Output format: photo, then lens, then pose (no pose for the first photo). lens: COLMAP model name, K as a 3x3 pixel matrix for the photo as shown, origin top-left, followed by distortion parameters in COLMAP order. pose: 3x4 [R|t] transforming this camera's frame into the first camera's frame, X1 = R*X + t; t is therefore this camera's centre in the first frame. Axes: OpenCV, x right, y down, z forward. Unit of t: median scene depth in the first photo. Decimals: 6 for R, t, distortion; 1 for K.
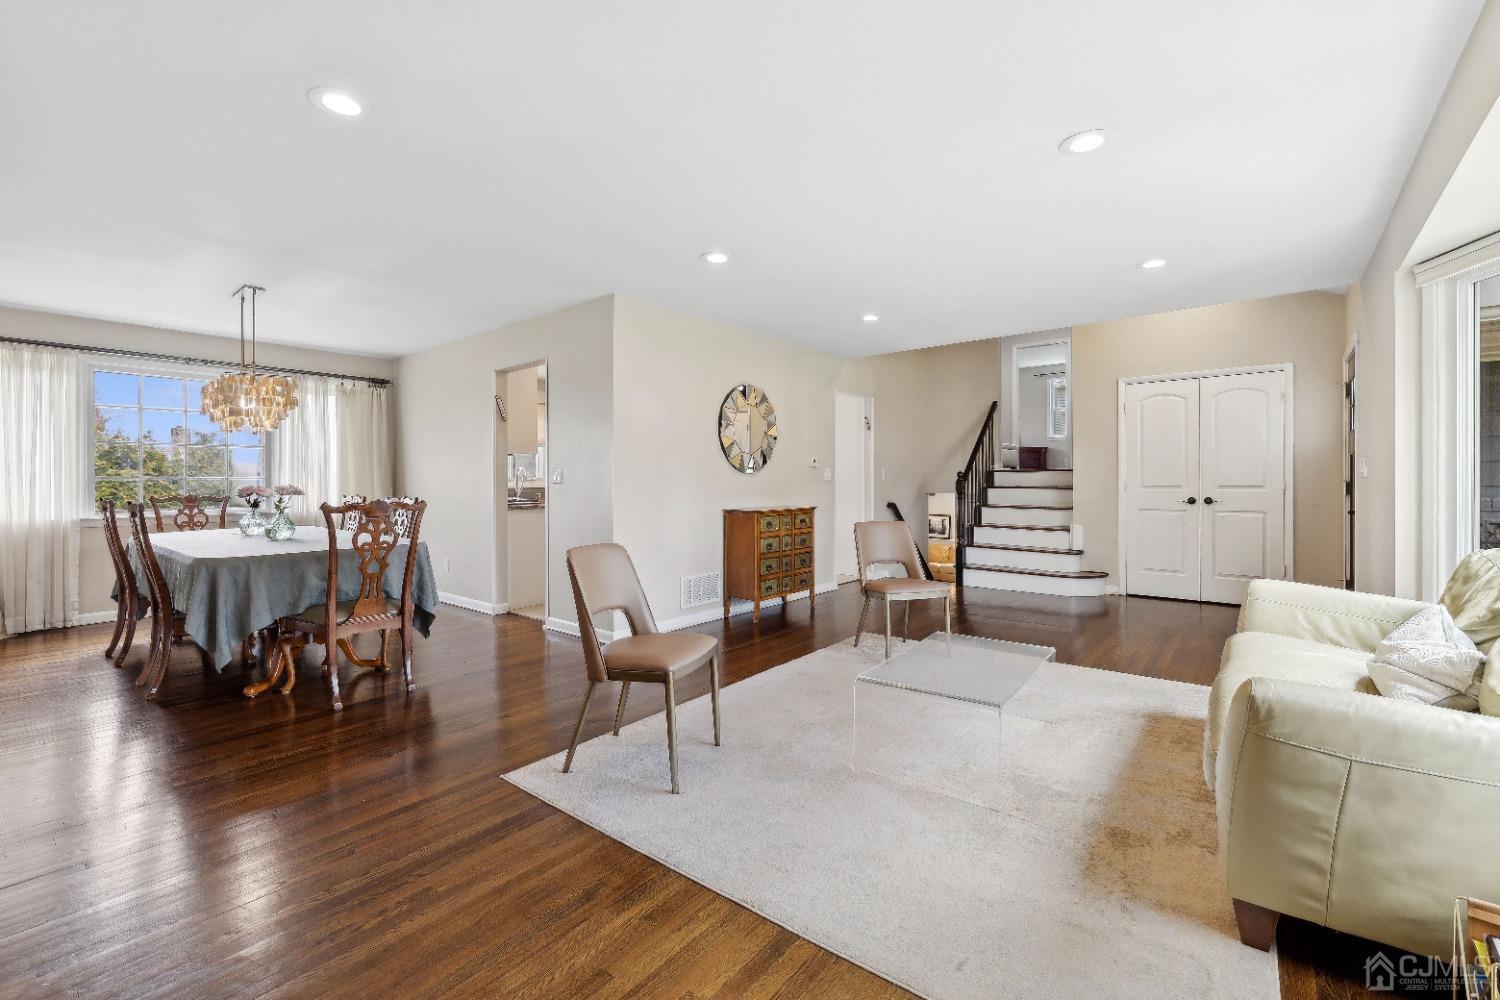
lens RADIAL K [[638.2, 0, 754.0], [0, 638.2, 492.6], [0, 0, 1]] dist [-0.000013, -0.000006]
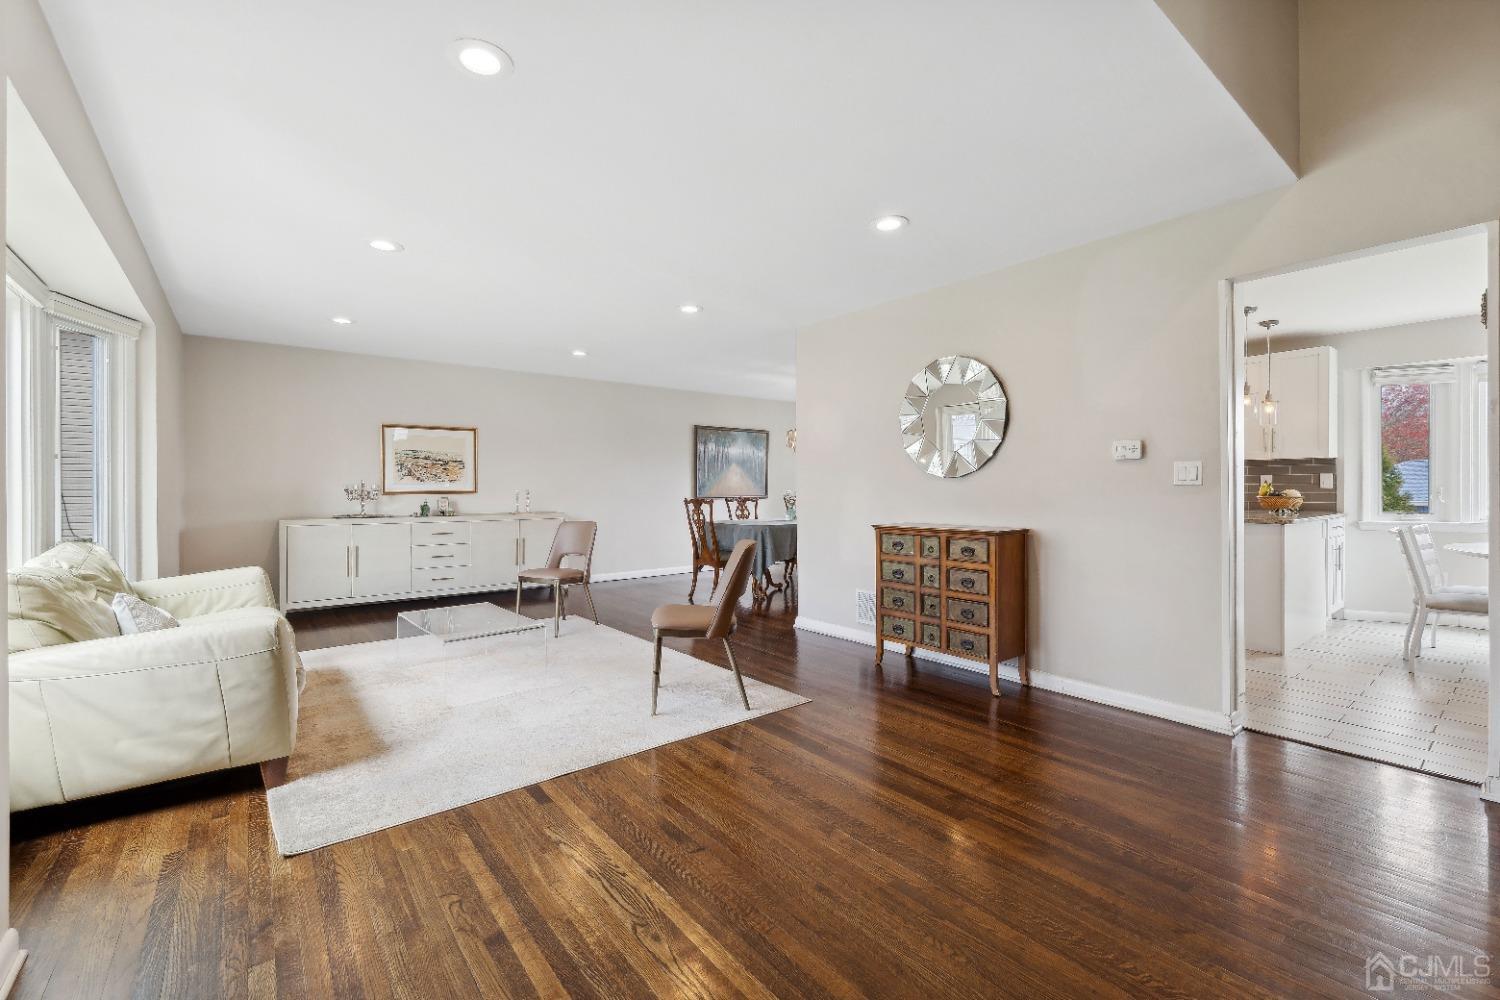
lens RADIAL K [[638.2, 0, 754.0], [0, 638.2, 492.6], [0, 0, 1]] dist [-0.000013, -0.000006]
pose [[-0.224540, -0.003933, -0.974457, 0.786829], [-0.006657, 0.999975, -0.002502, -0.012014], [0.974442, 0.005925, -0.224560, 0.967724]]
